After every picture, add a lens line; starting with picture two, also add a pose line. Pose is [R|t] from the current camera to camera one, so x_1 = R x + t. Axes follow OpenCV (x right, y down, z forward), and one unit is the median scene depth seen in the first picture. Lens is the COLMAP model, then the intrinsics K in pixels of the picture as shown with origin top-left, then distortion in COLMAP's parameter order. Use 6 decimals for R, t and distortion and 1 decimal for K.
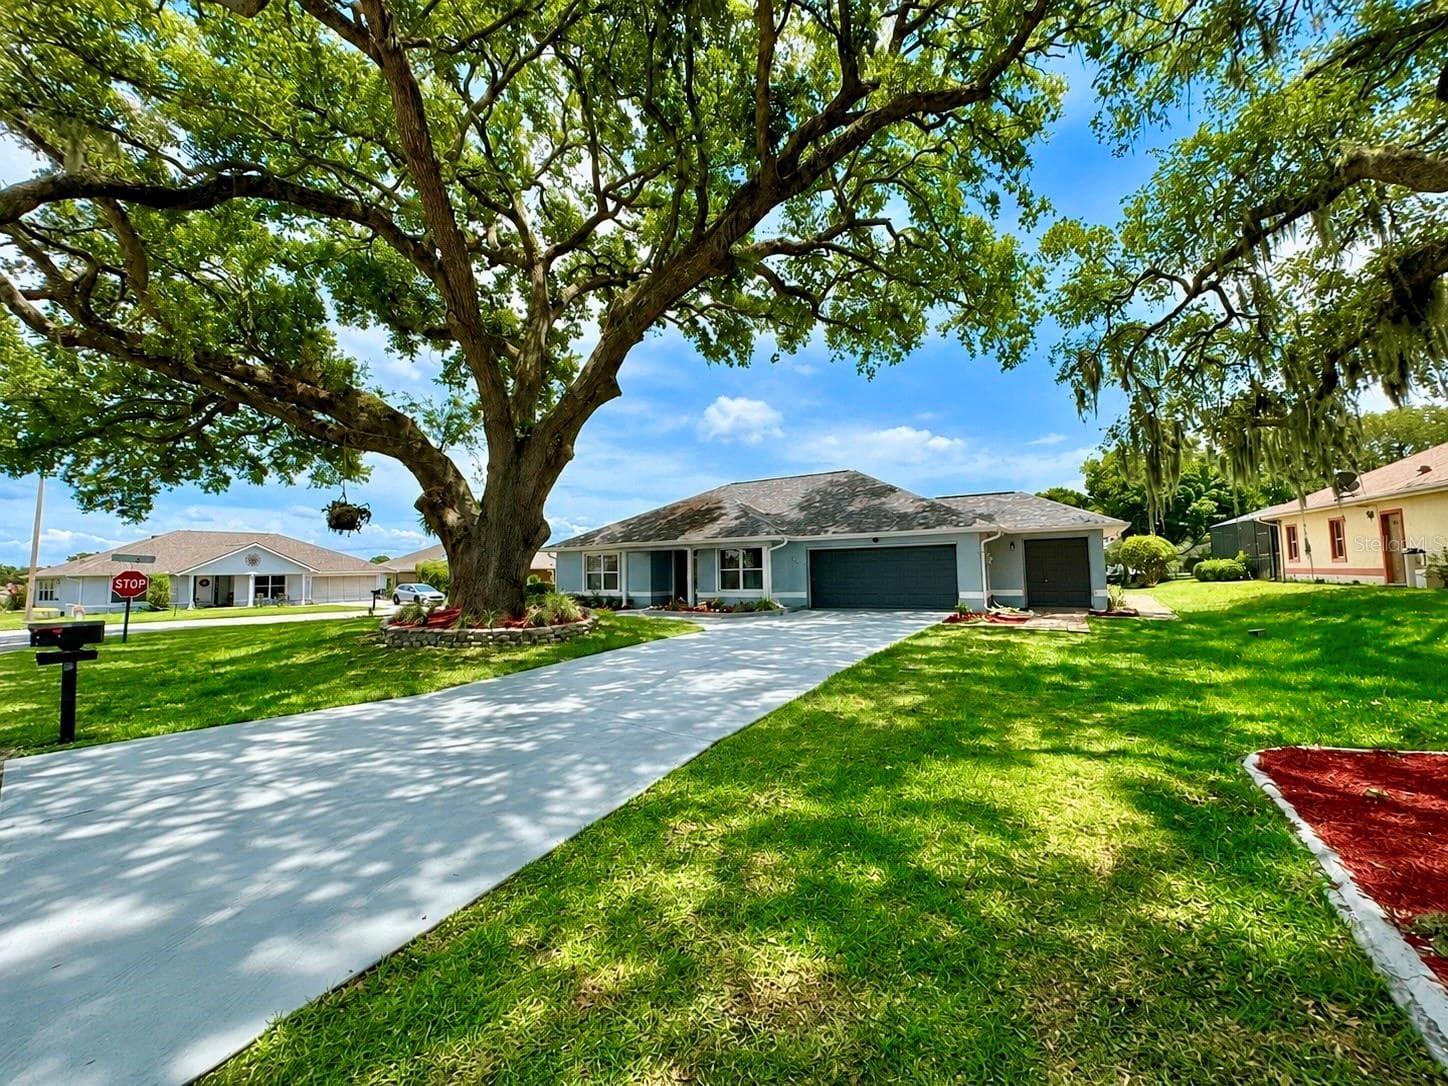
lens RADIAL K [[586.1, 0, 728.3], [0, 586.1, 535.7], [0, 0, 1]] dist [-0.003532, 0.001451]
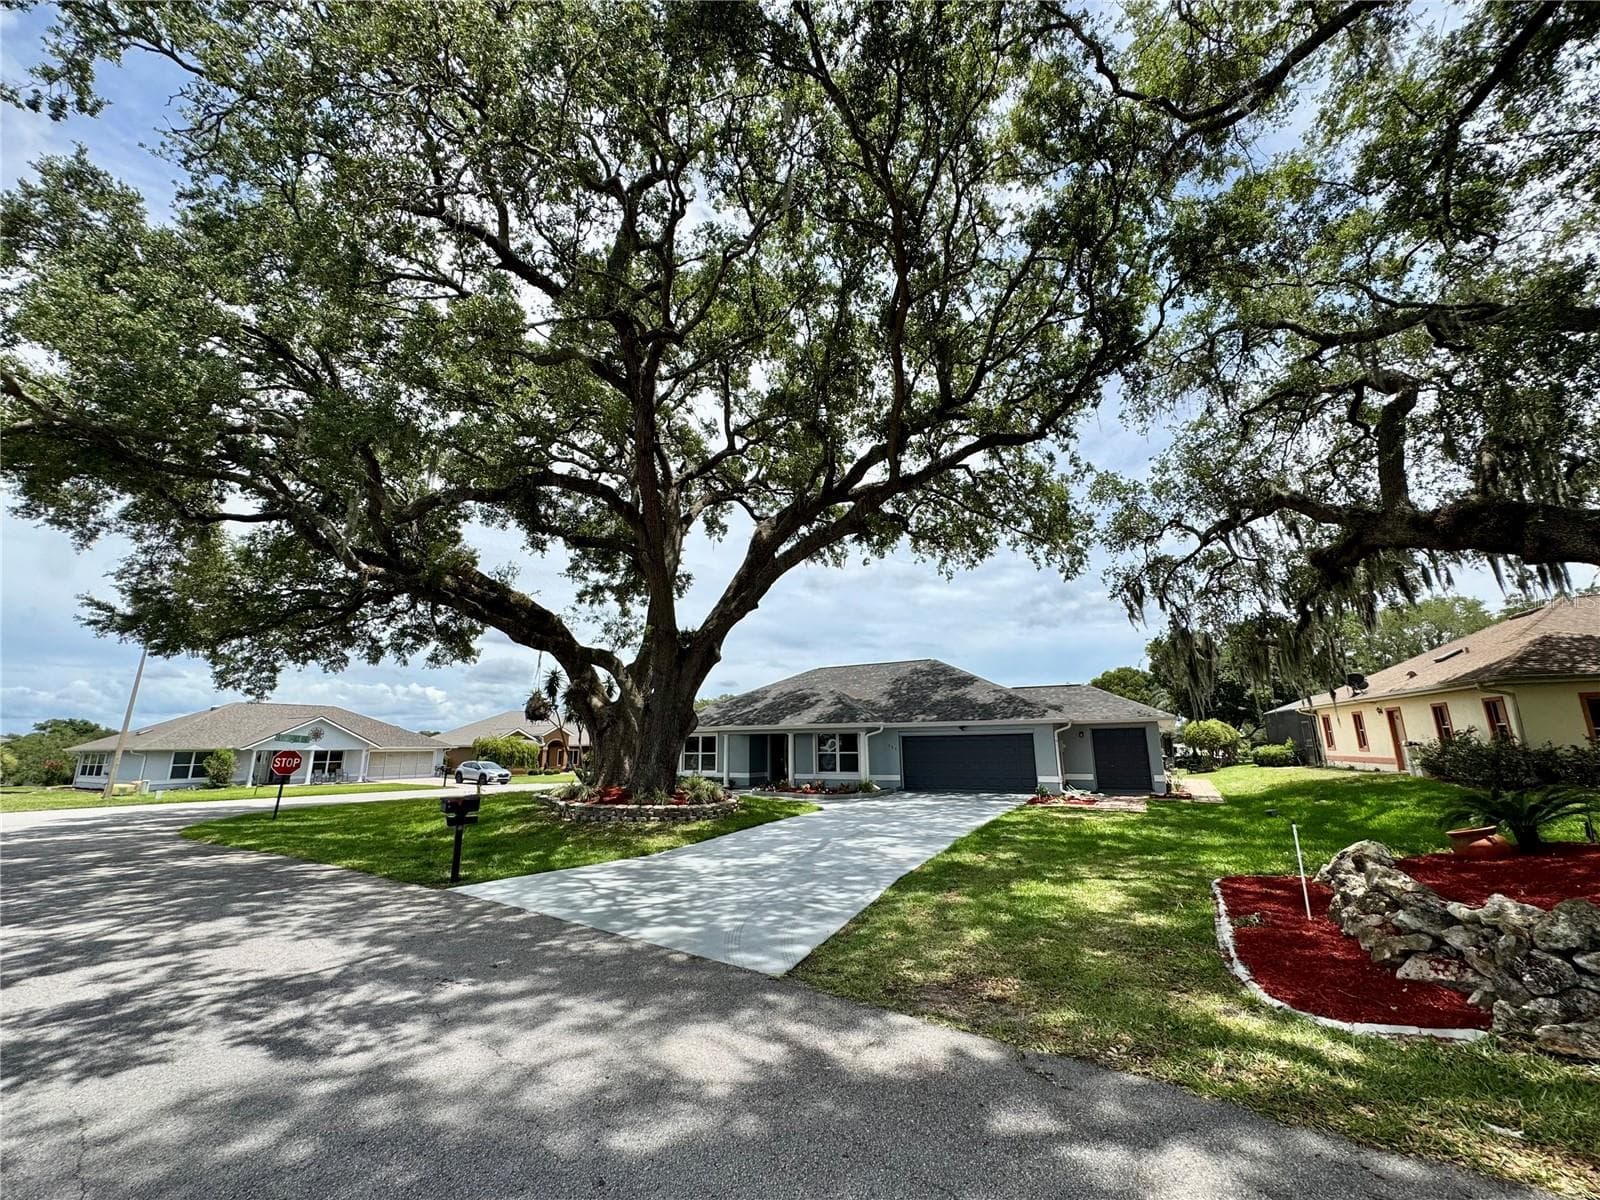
lens RADIAL K [[647.3, 0, 802.1], [0, 647.3, 596.3], [0, 0, 1]] dist [-0.000164, -0.001177]
pose [[0.998909, 0.019521, 0.042426, -0.108322], [-0.012251, 0.986166, -0.165309, -0.030944], [-0.045066, 0.164609, 0.985329, -0.243877]]
